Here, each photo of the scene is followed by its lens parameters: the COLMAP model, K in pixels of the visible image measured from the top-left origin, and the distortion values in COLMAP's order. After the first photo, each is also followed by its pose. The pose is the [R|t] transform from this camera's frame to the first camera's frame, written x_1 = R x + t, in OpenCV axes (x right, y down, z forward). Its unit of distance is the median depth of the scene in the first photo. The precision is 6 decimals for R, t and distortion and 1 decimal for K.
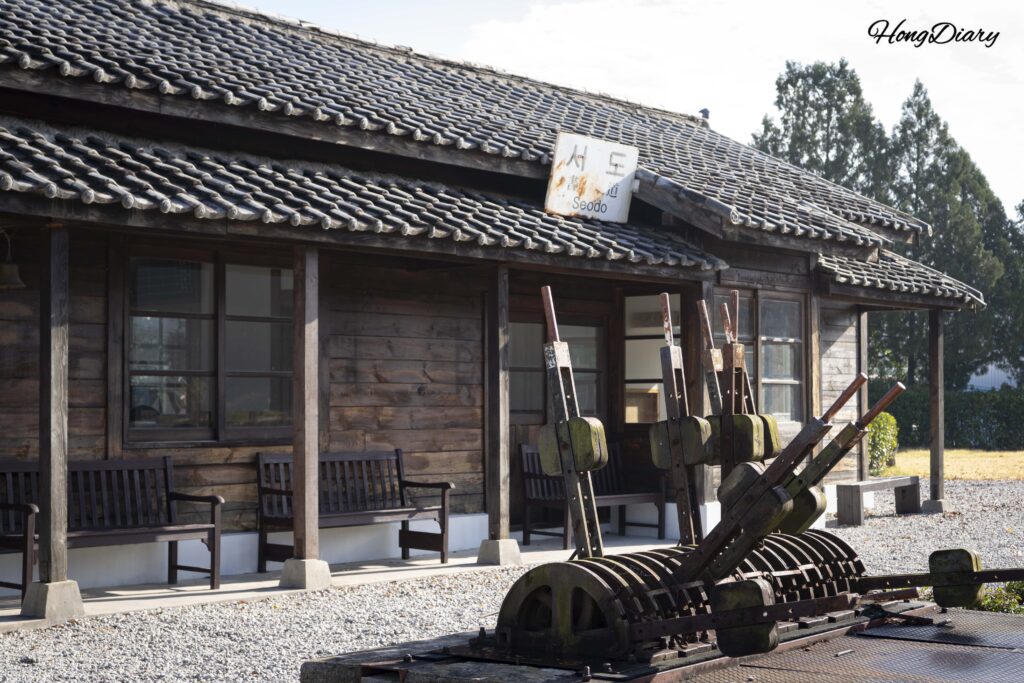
lens RADIAL K [[1783.0, 0, 512.1], [0, 1783.0, 344.3], [0, 0, 1]] dist [0.021095, 0.000000]
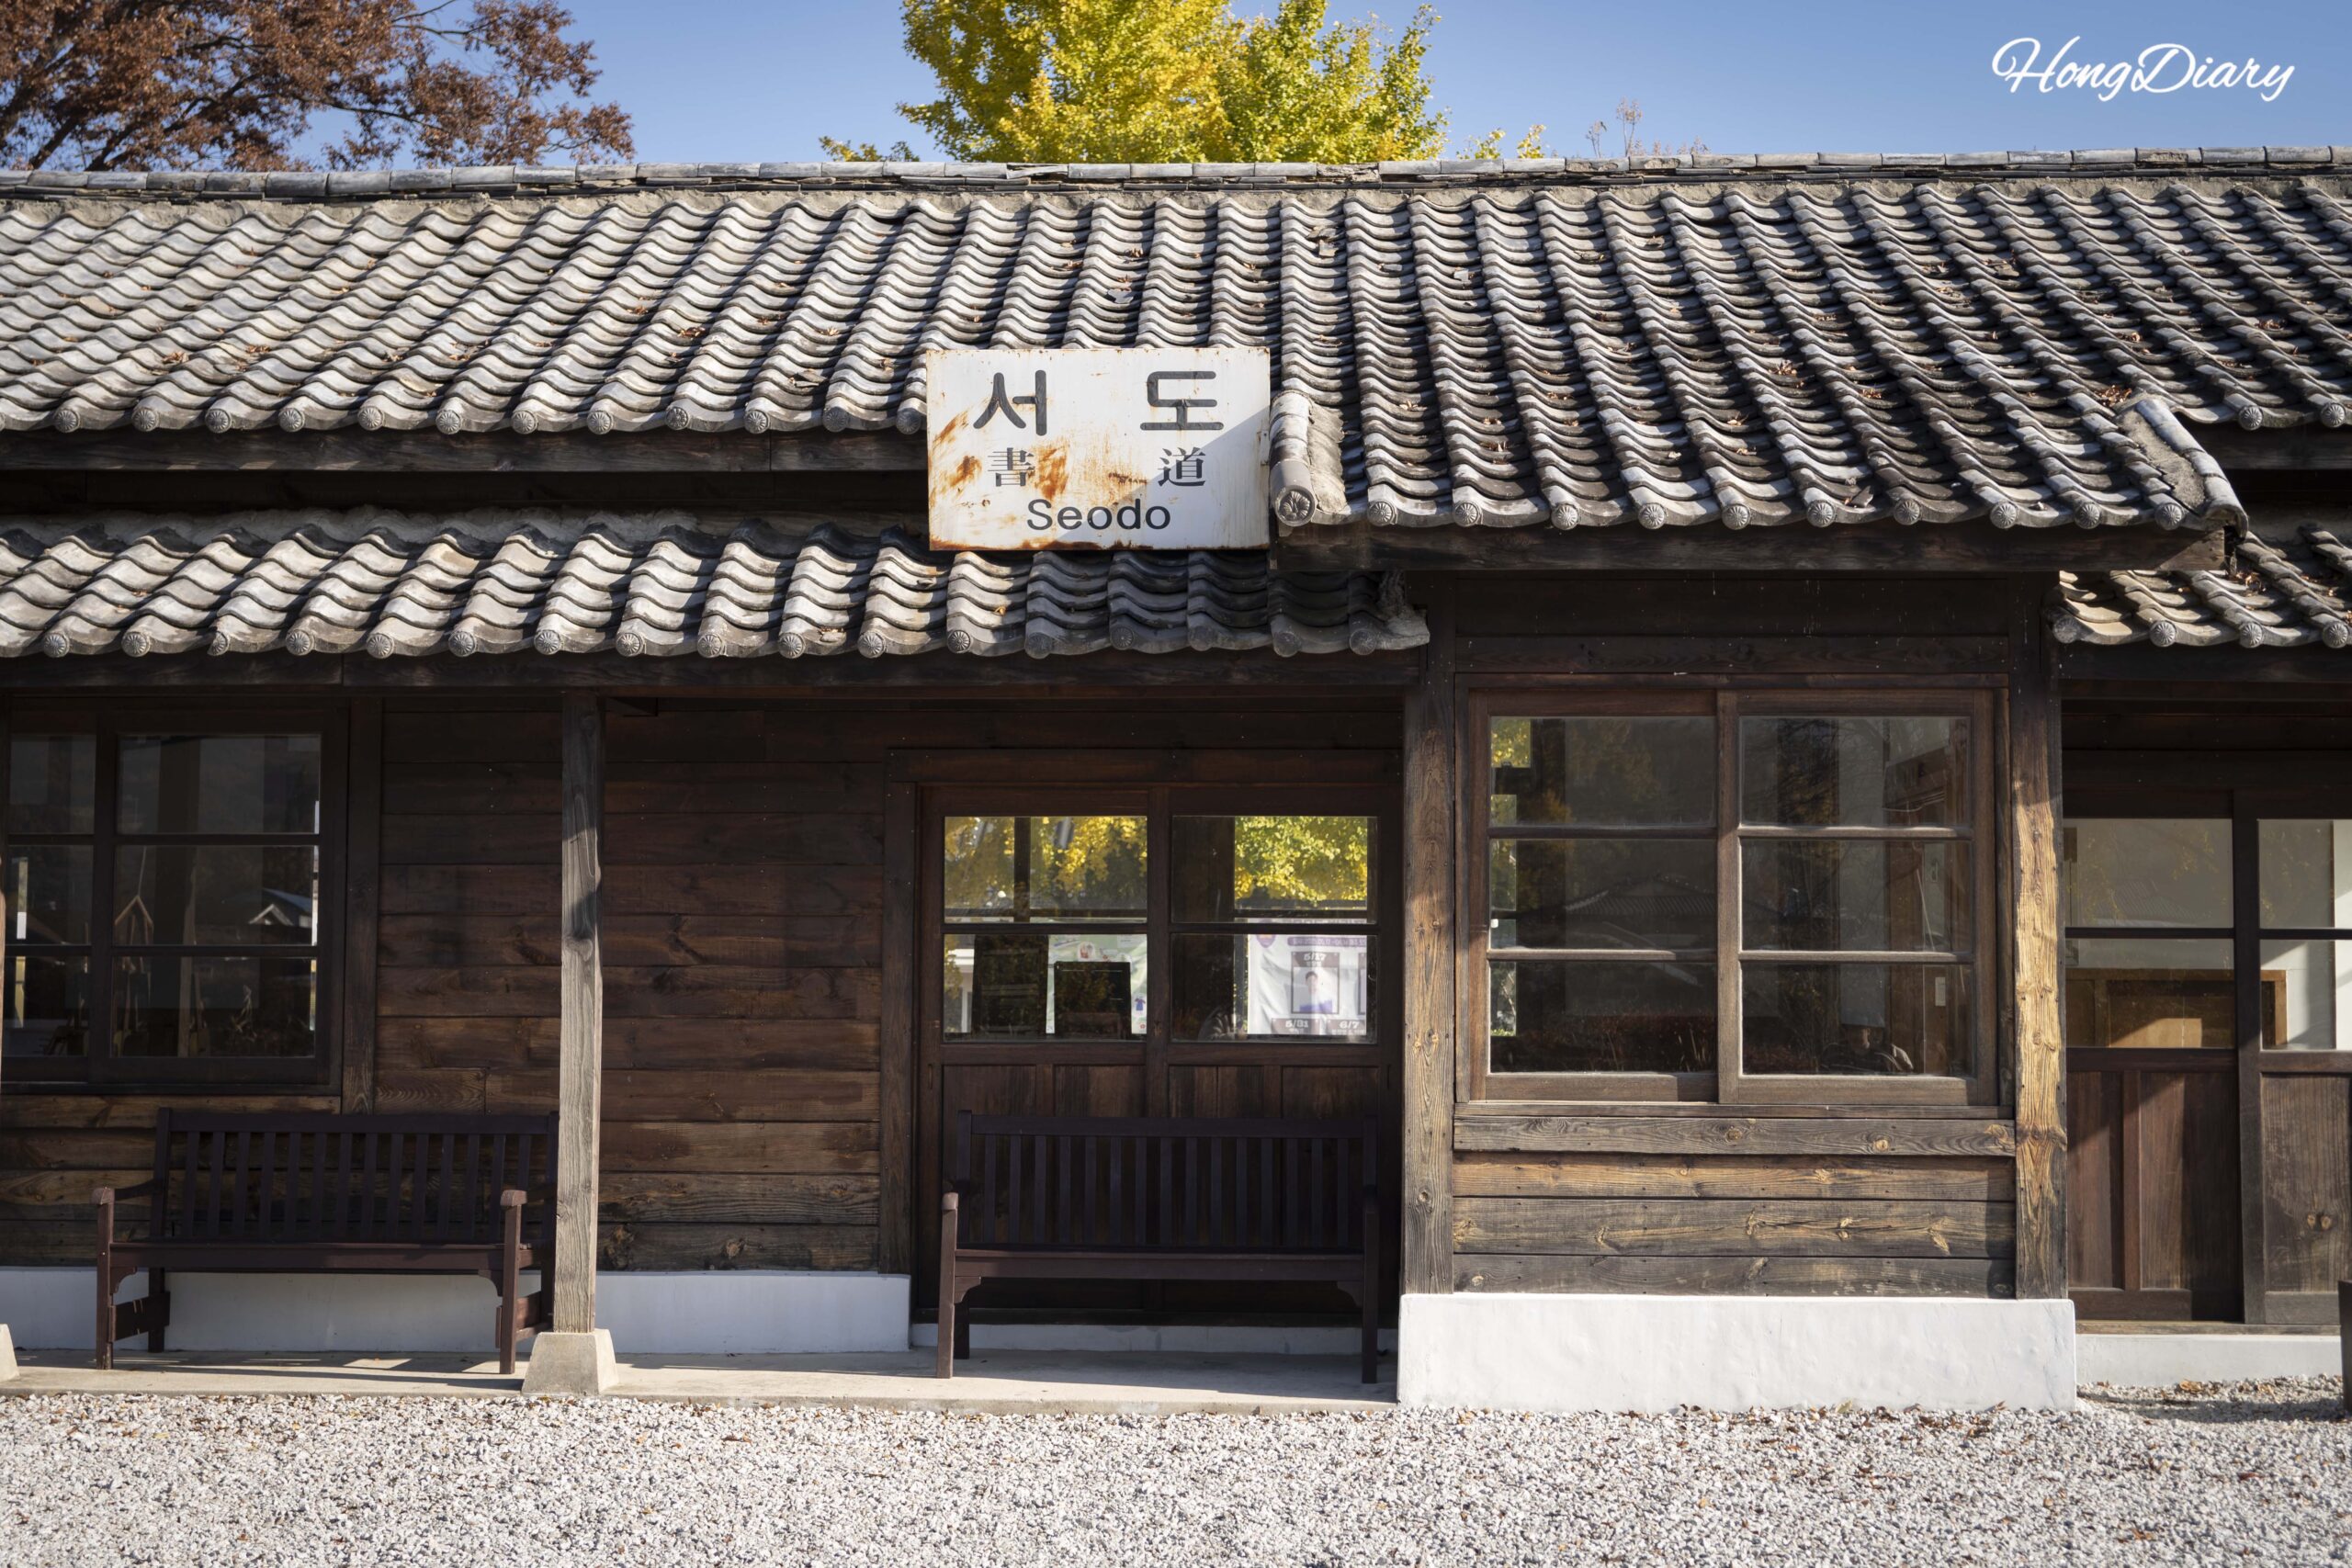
lens RADIAL K [[3280.7, 0, 1176.1], [0, 3280.7, 777.2], [0, 0, 1]] dist [0.027468, 0.000000]
pose [[0.561880, -0.036997, -0.826391, 0.685378], [0.025184, 0.999301, -0.027615, 0.000708], [0.826835, -0.005295, 0.562420, 0.632998]]
